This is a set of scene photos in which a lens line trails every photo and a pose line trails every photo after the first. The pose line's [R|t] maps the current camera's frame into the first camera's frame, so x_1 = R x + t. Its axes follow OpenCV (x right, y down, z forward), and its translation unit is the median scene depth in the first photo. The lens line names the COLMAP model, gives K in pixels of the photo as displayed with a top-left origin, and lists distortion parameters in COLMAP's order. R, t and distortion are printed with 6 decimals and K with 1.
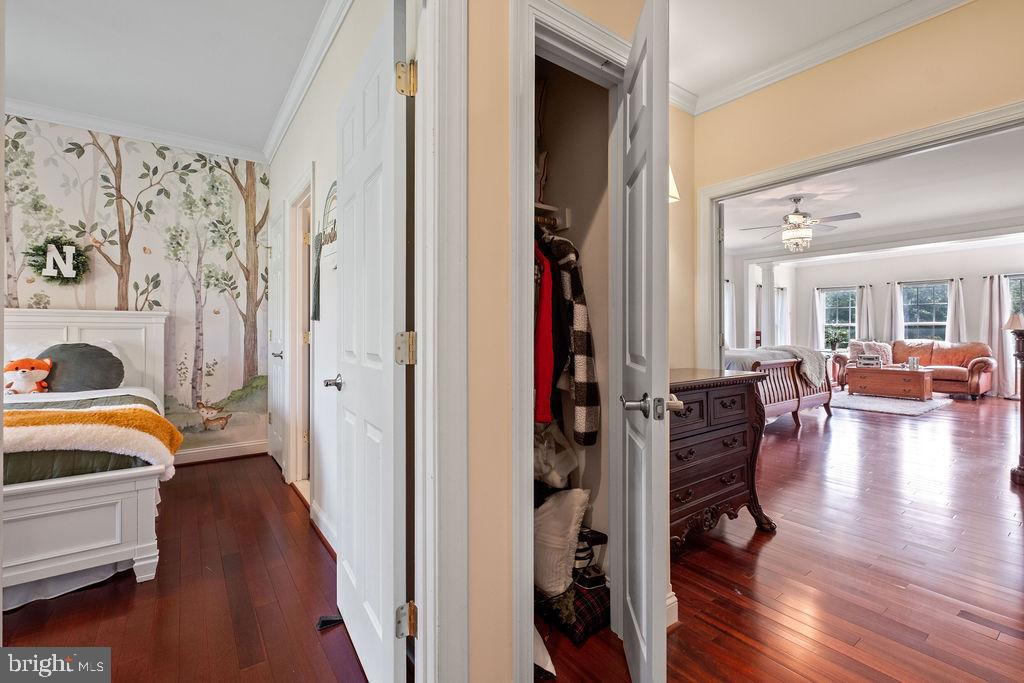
lens RADIAL K [[447.9, 0, 533.4], [0, 447.9, 331.7], [0, 0, 1]] dist [-0.000026, -0.002212]
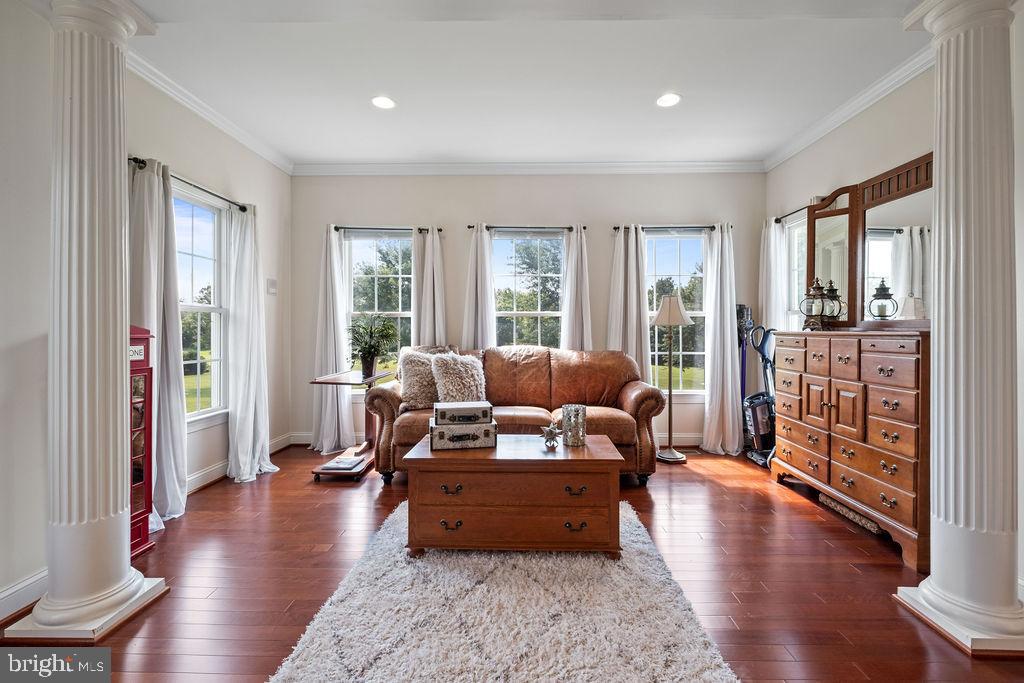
lens RADIAL K [[447.9, 0, 514.2], [0, 447.9, 334.6], [0, 0, 1]] dist [-0.000026, -0.002212]
pose [[0.630462, -0.005600, 0.776200, 0.467316], [-0.001362, 0.999964, 0.008320, 0.001128], [-0.776219, -0.006302, 0.630432, 0.683349]]
